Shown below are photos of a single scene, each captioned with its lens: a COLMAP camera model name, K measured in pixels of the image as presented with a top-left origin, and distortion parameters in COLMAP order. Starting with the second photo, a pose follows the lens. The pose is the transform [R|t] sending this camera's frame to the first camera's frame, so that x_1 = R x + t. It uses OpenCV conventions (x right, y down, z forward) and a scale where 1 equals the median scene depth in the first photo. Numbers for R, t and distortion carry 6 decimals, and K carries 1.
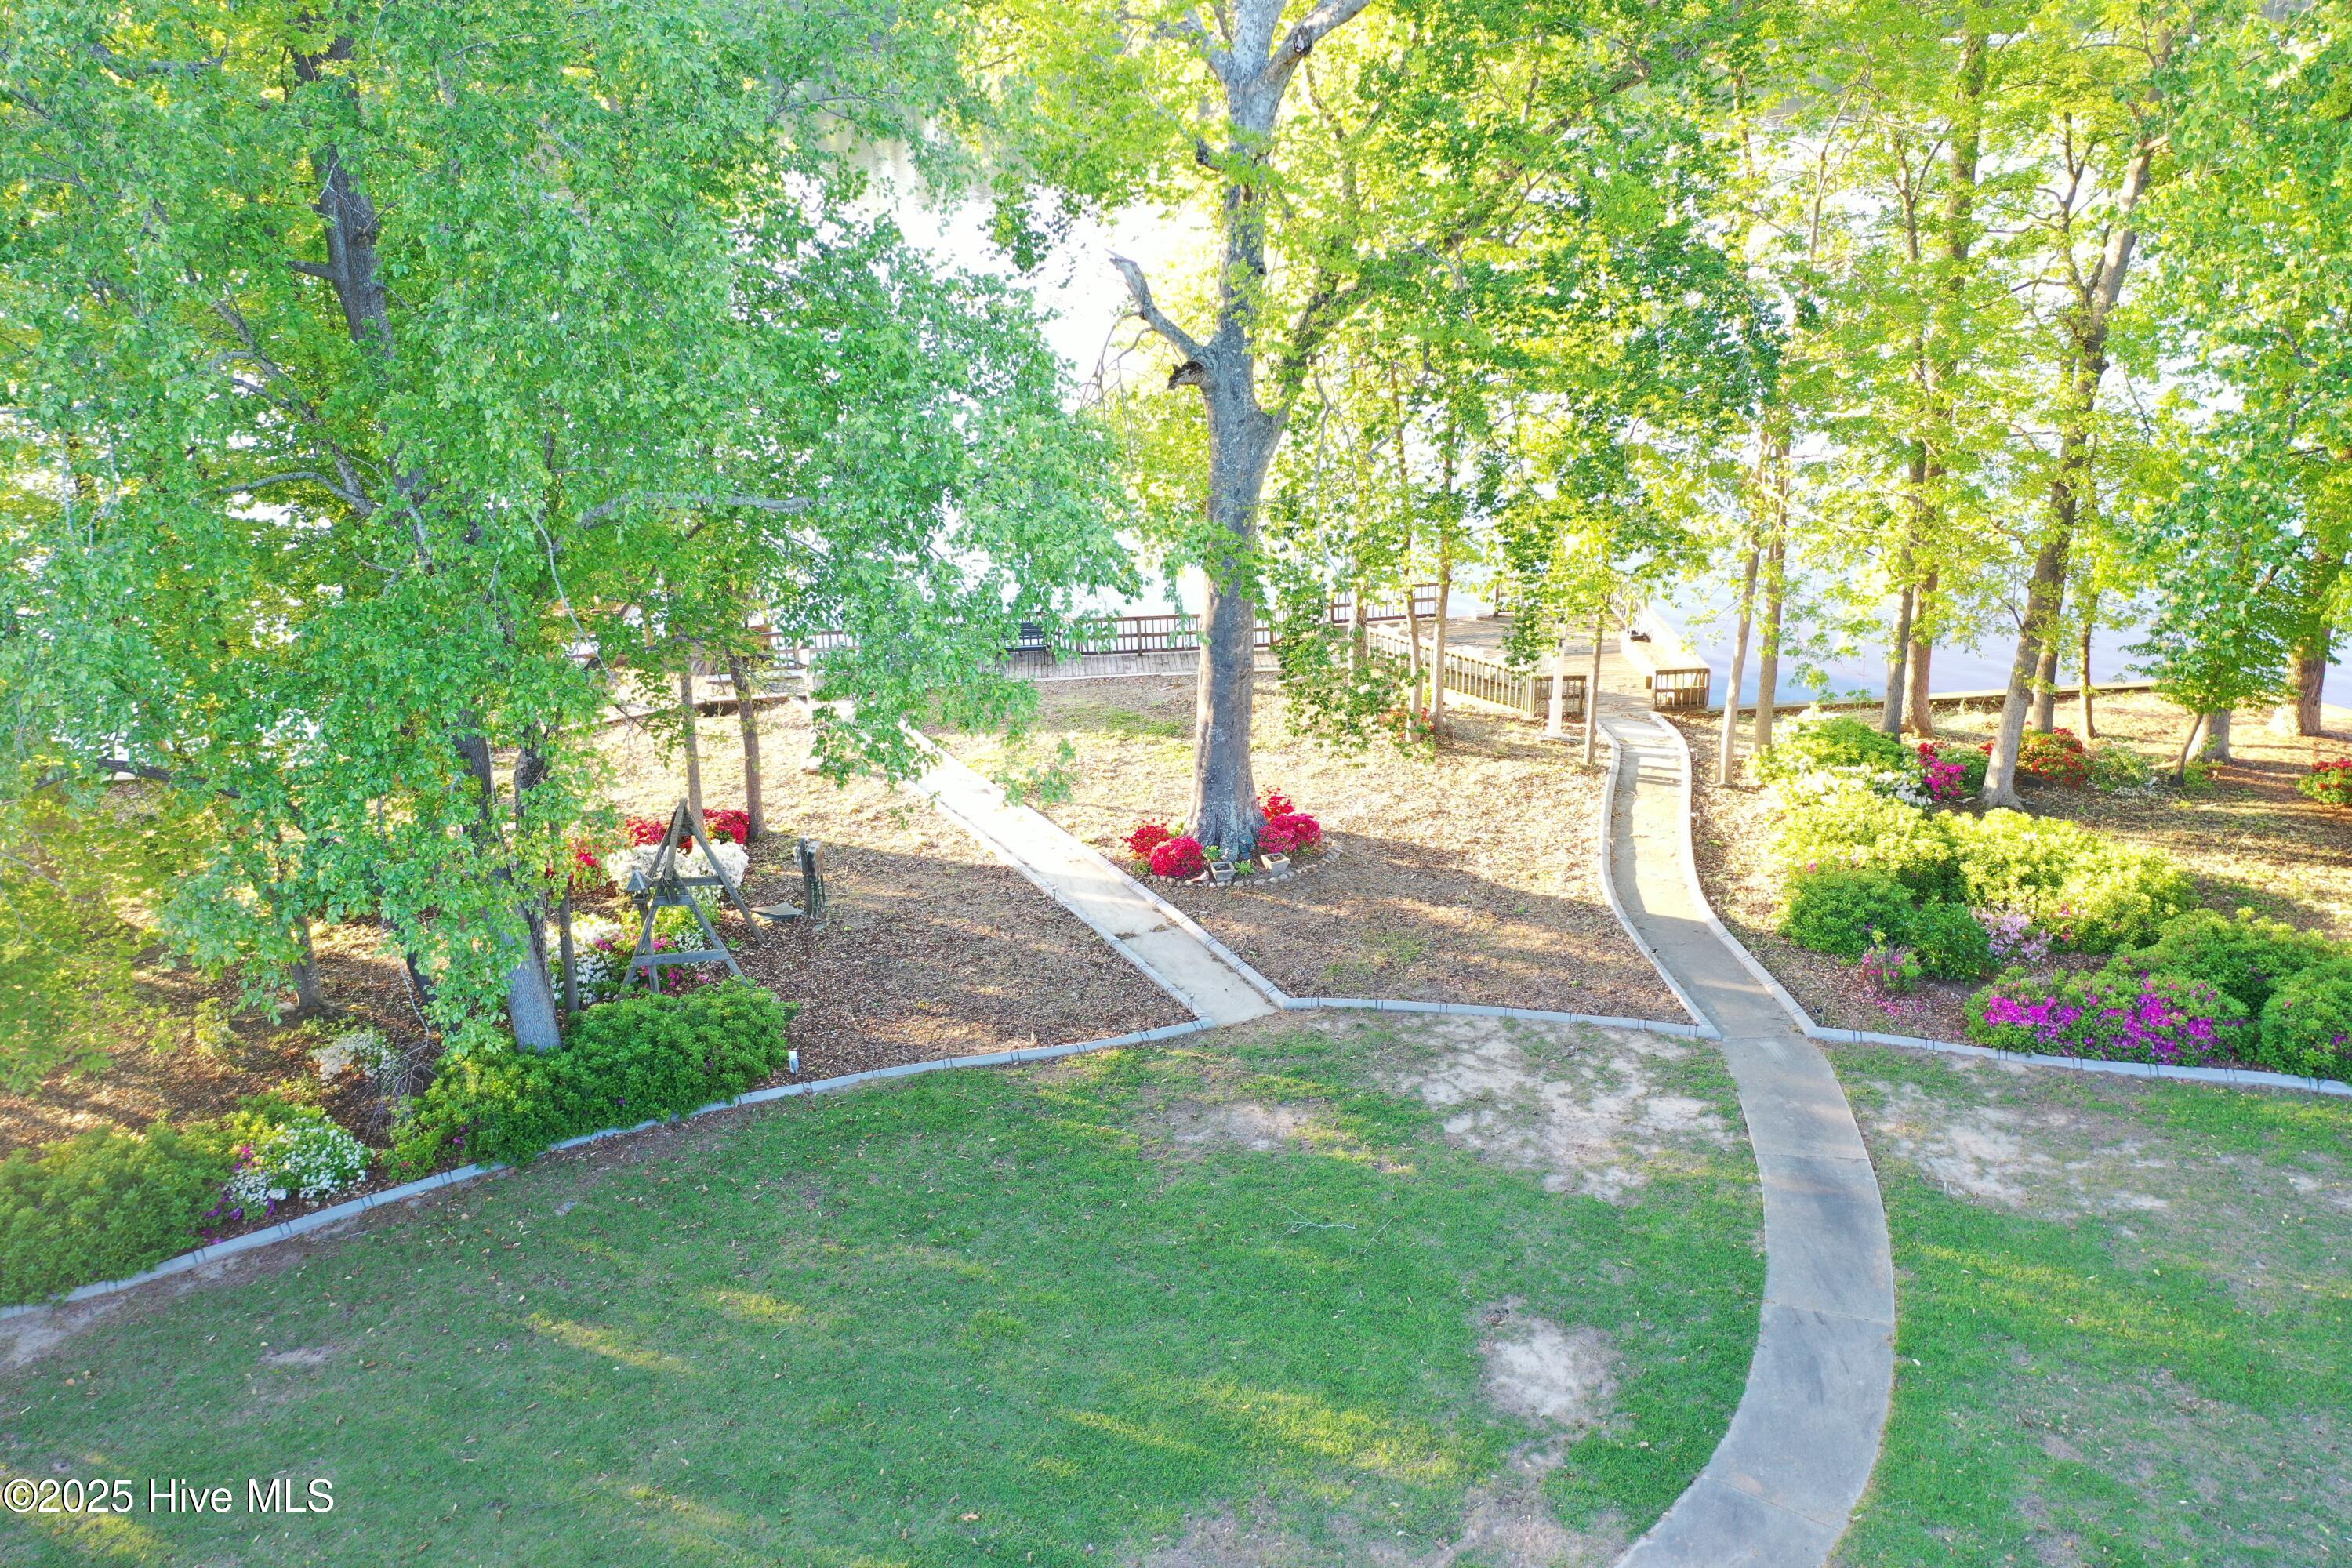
lens RADIAL K [[1857.9, 0, 1177.2], [0, 1857.9, 778.1], [0, 0, 1]] dist [0.006789, 0.000551]
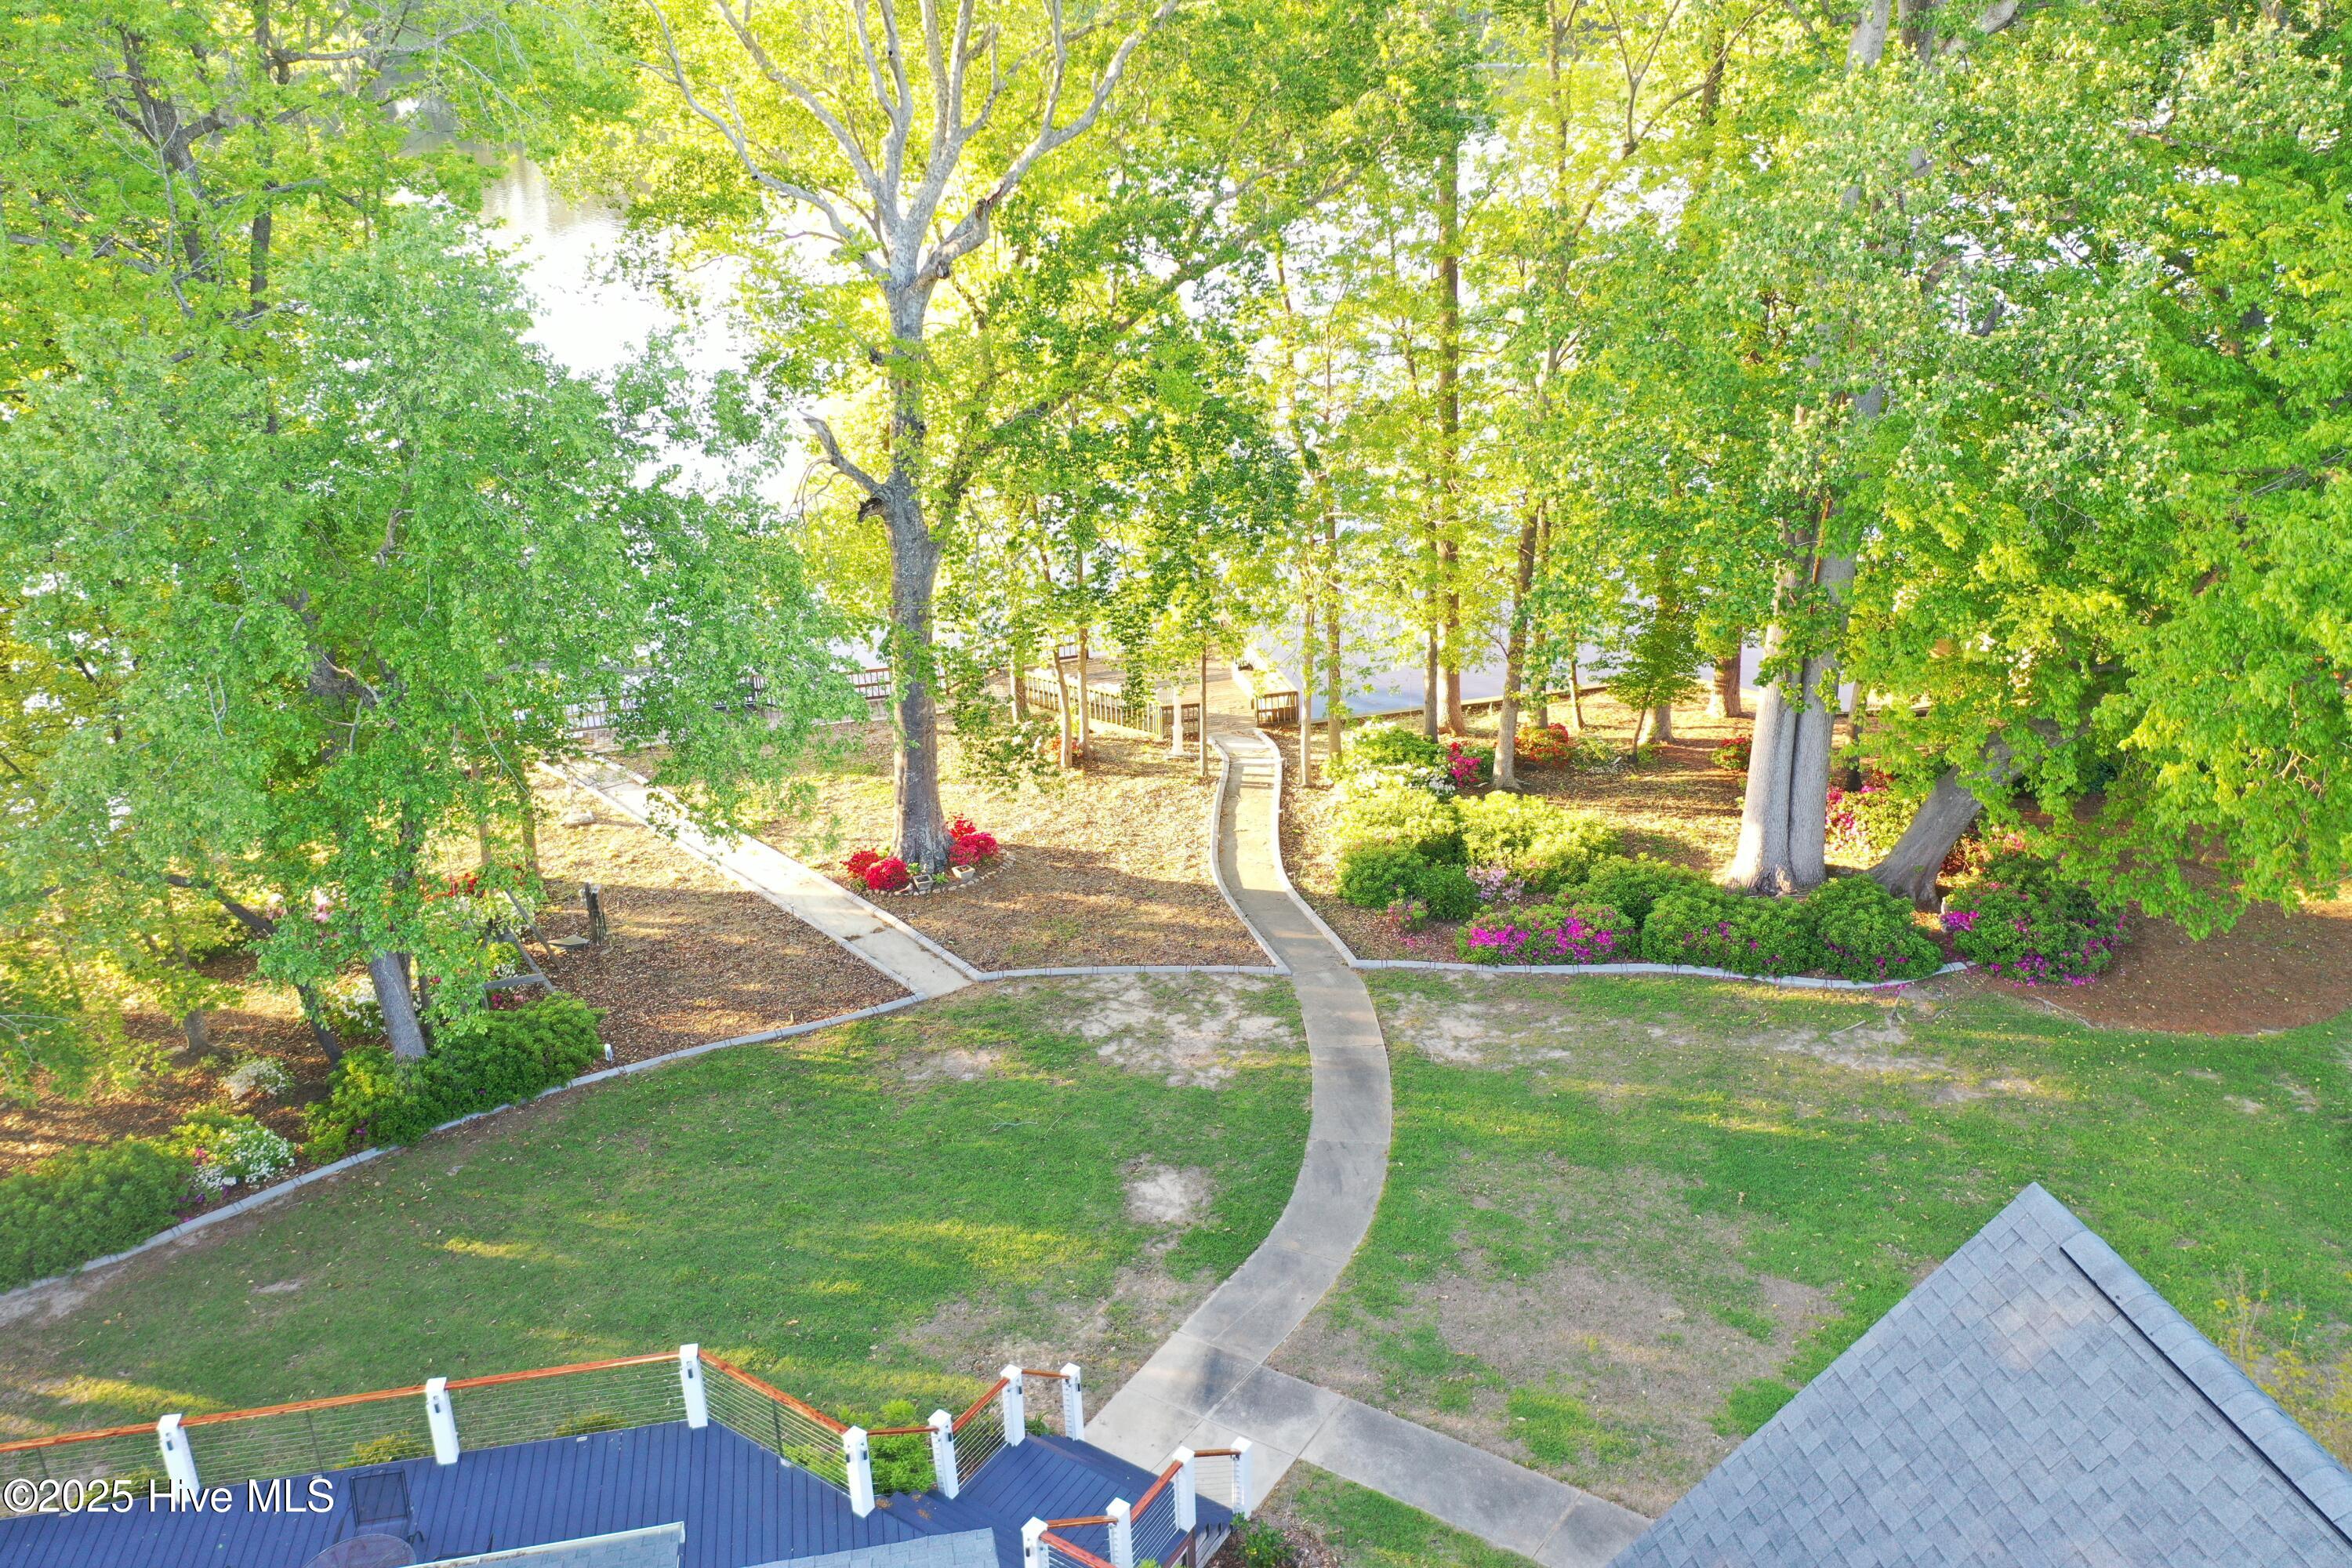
lens RADIAL K [[1863.1, 0, 1180.3], [0, 1863.1, 778.0], [0, 0, 1]] dist [0.005159, -0.004253]
pose [[0.982747, -0.068705, 0.171722, -0.019542], [0.068538, 0.997625, 0.006905, -0.021259], [-0.171789, 0.004983, 0.985121, -0.345754]]
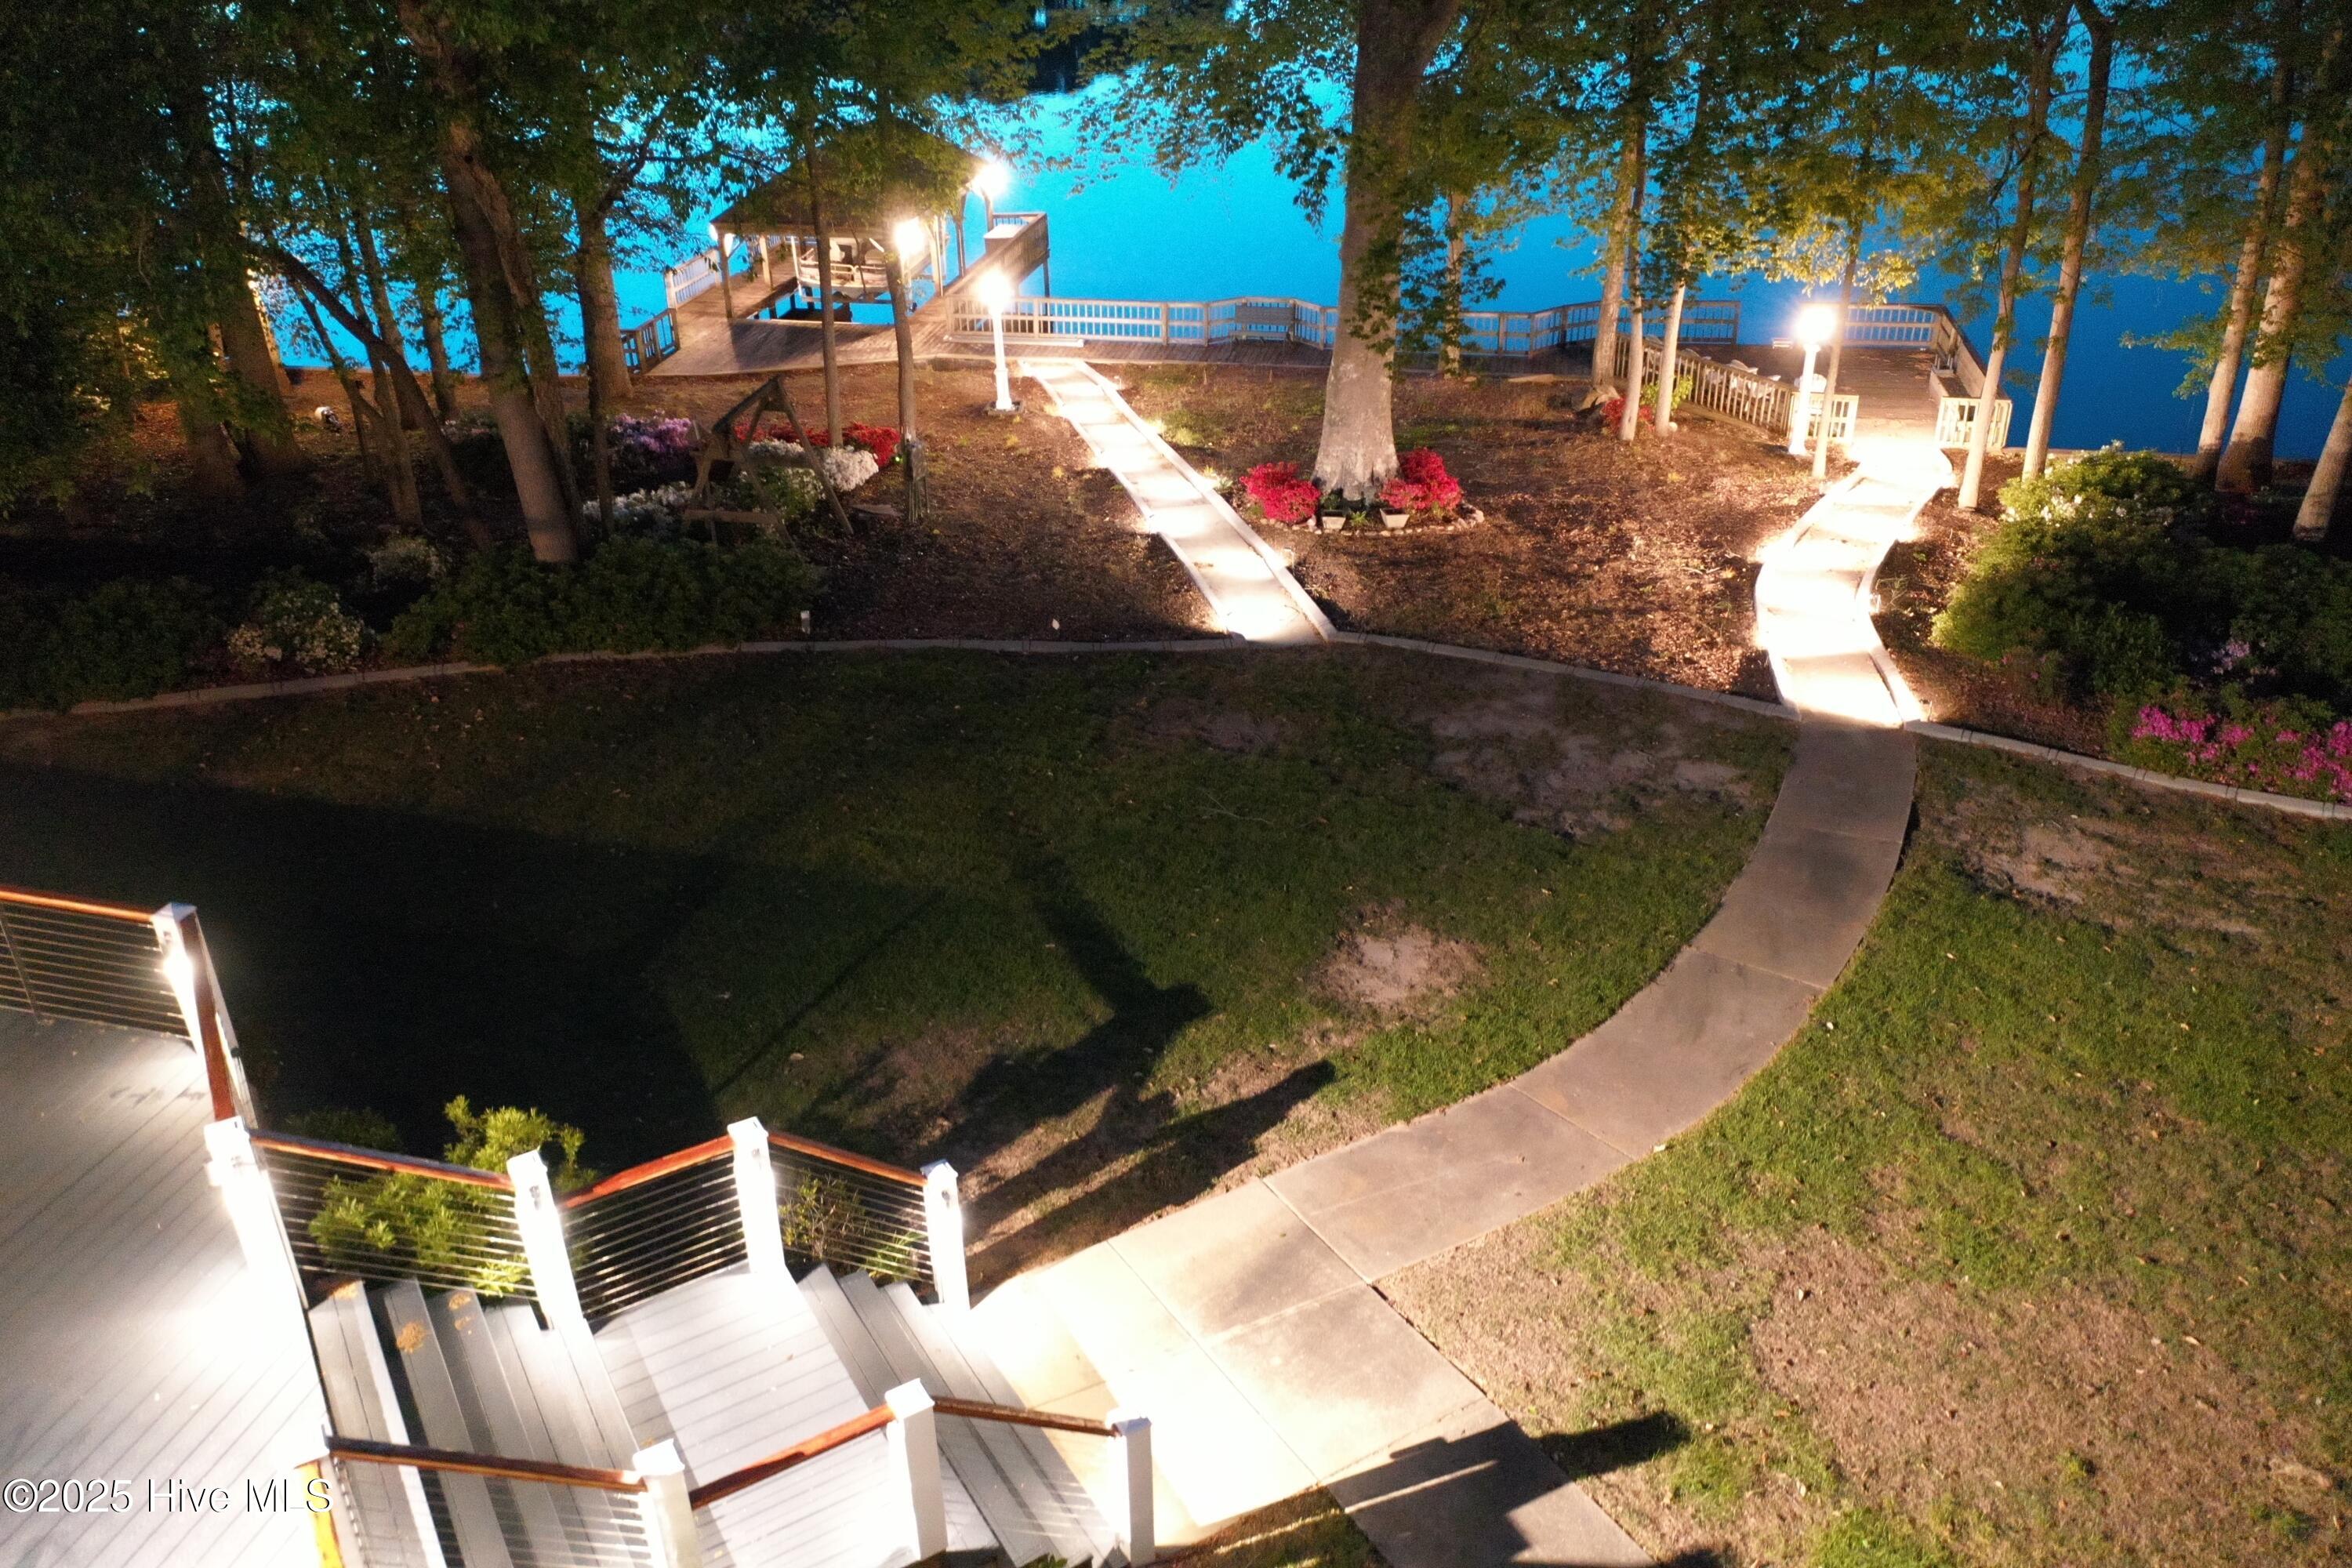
lens RADIAL K [[1857.9, 0, 1177.2], [0, 1857.9, 778.1], [0, 0, 1]] dist [0.006789, 0.000551]
pose [[0.965016, 0.132751, -0.226100, 0.197054], [-0.113004, 0.988730, 0.098203, 0.107143], [0.236589, -0.069218, 0.969141, 0.087630]]
